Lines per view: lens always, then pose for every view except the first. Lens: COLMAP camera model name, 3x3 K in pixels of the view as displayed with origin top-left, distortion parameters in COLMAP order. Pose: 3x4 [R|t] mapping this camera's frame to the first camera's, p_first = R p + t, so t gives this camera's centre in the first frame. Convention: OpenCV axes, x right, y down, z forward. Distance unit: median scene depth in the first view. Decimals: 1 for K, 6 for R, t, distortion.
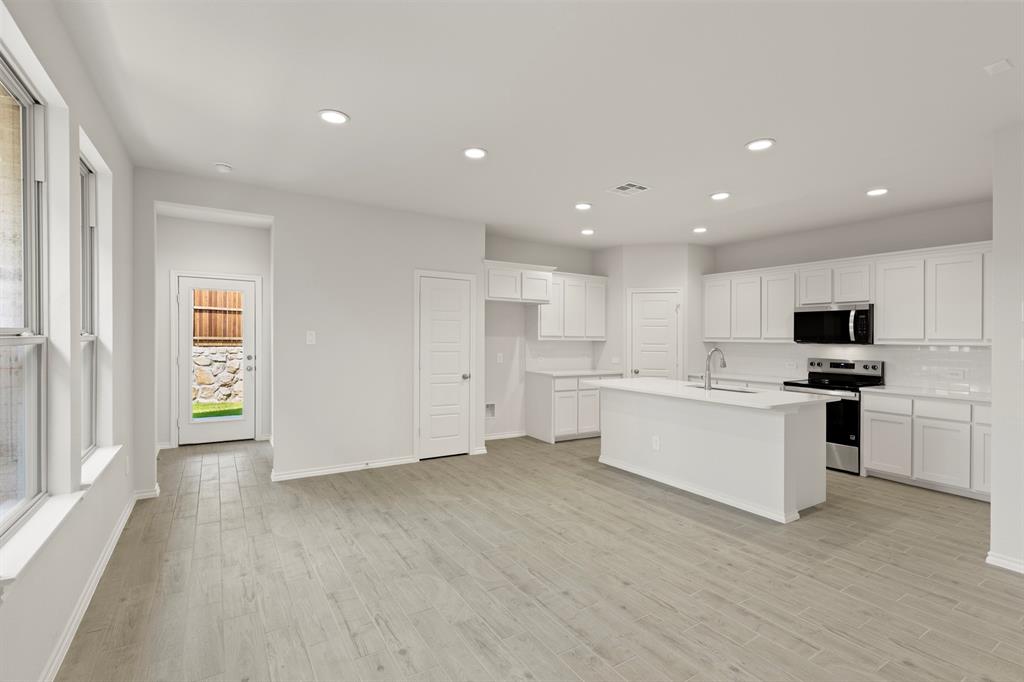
lens RADIAL K [[467.9, 0, 508.3], [0, 467.9, 321.2], [0, 0, 1]] dist [-0.002725, -0.000127]
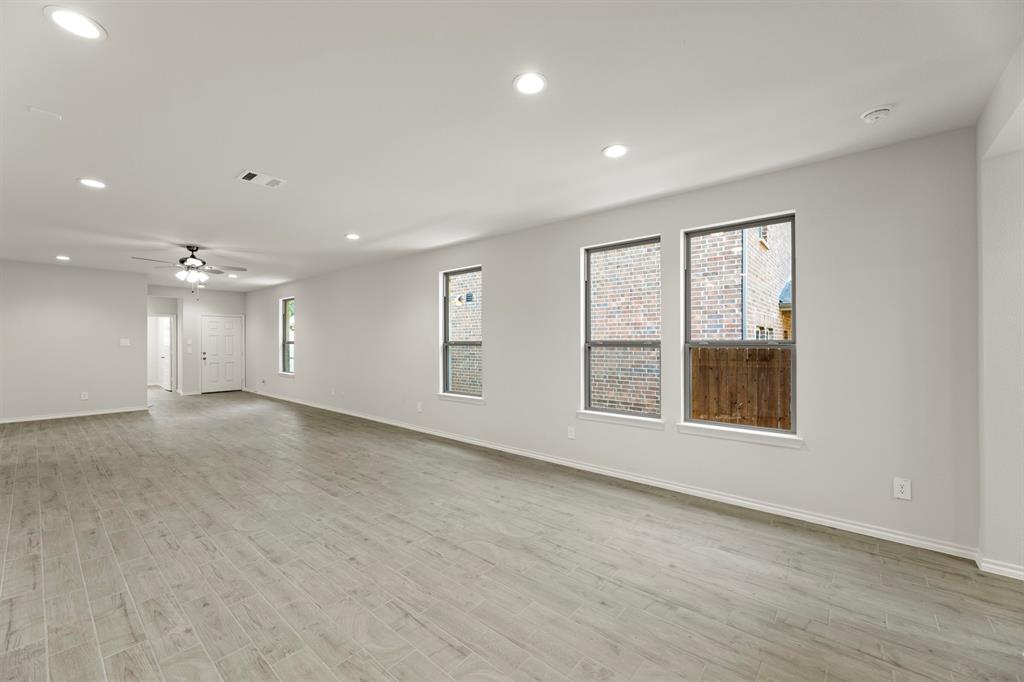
lens RADIAL K [[408.3, 0, 509.8], [0, 408.3, 342.0], [0, 0, 1]] dist [0.003879, 0.000796]
pose [[-0.955033, -0.011913, -0.296259, 0.091650], [-0.000521, 0.999258, -0.038504, 0.037714], [0.296498, -0.036618, -0.954331, 1.007434]]
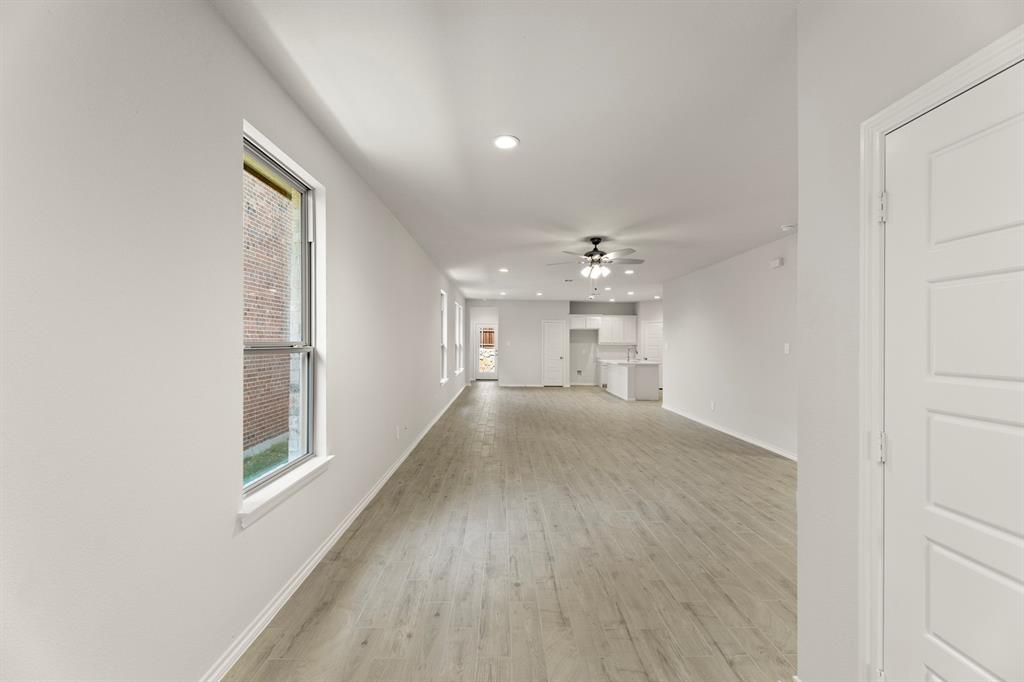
lens RADIAL K [[408.3, 0, 510.1], [0, 408.3, 339.5], [0, 0, 1]] dist [0.003879, 0.000796]
pose [[0.855987, -0.009620, -0.516908, 0.892360], [0.021889, 0.999605, 0.017645, -0.038358], [0.516534, -0.026418, 0.855859, -1.200212]]
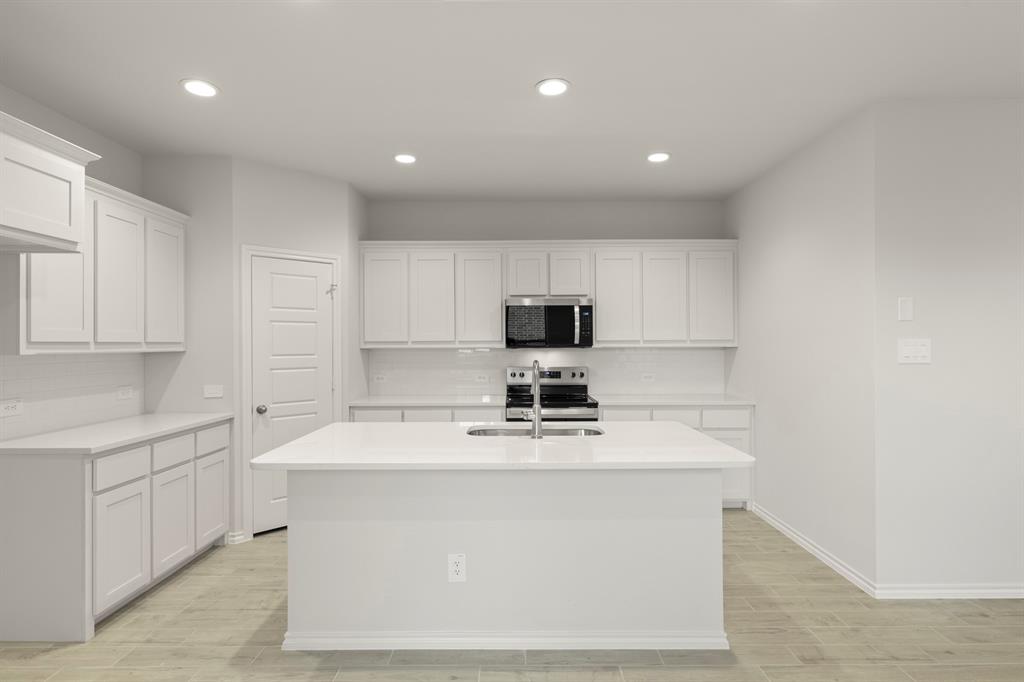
lens RADIAL K [[530.7, 0, 515.1], [0, 530.7, 331.3], [0, 0, 1]] dist [-0.000906, 0.000429]
pose [[0.532216, 0.006612, 0.846582, -0.087544], [-0.018742, 0.999816, 0.003974, 0.017993], [-0.846401, -0.017982, 0.532243, 0.572359]]
